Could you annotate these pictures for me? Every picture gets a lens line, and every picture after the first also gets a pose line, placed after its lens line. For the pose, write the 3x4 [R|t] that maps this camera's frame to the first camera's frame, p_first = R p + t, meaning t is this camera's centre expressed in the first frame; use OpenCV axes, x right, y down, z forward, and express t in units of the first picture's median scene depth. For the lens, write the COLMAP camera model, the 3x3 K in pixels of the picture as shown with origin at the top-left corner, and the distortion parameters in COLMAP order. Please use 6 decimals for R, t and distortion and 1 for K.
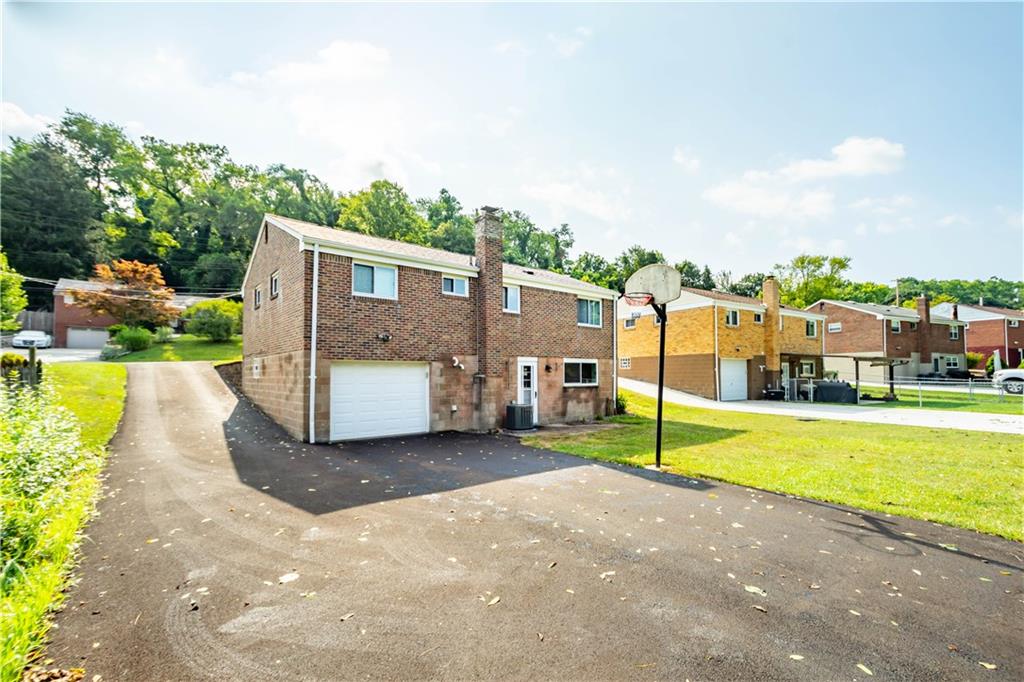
lens RADIAL K [[459.3, 0, 509.6], [0, 459.3, 347.3], [0, 0, 1]] dist [0.000329, 0.000265]
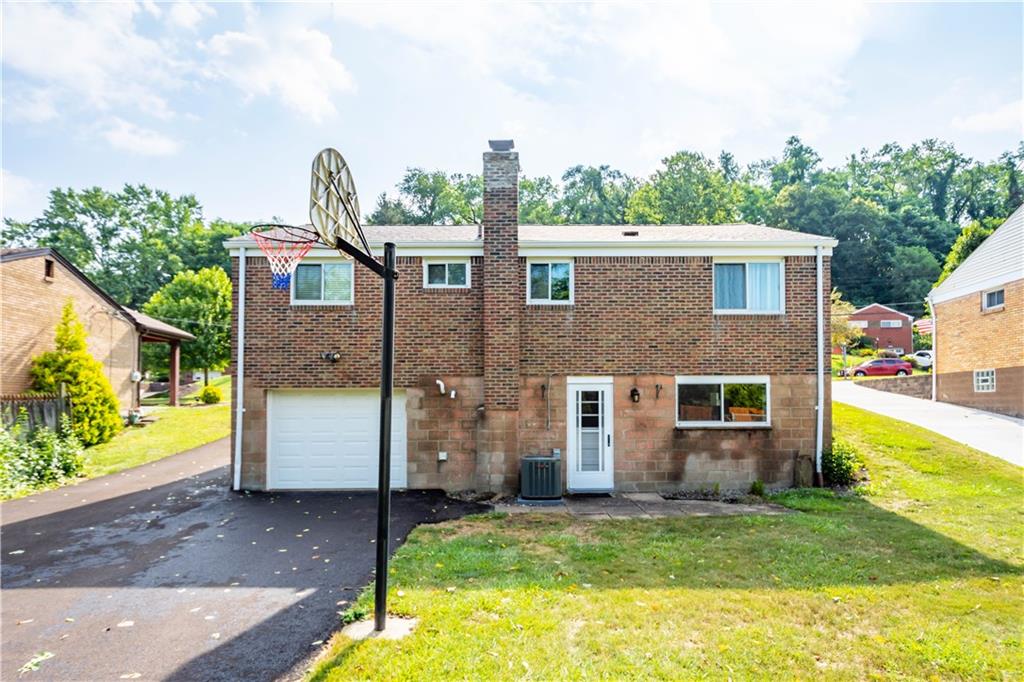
lens RADIAL K [[561.1, 0, 512.2], [0, 561.1, 379.1], [0, 0, 1]] dist [0.005859, -0.017283]
pose [[0.774927, -0.028217, -0.631421, 0.419097], [0.040042, 0.999188, 0.004492, 0.017470], [0.630781, -0.028764, 0.775427, 0.377430]]
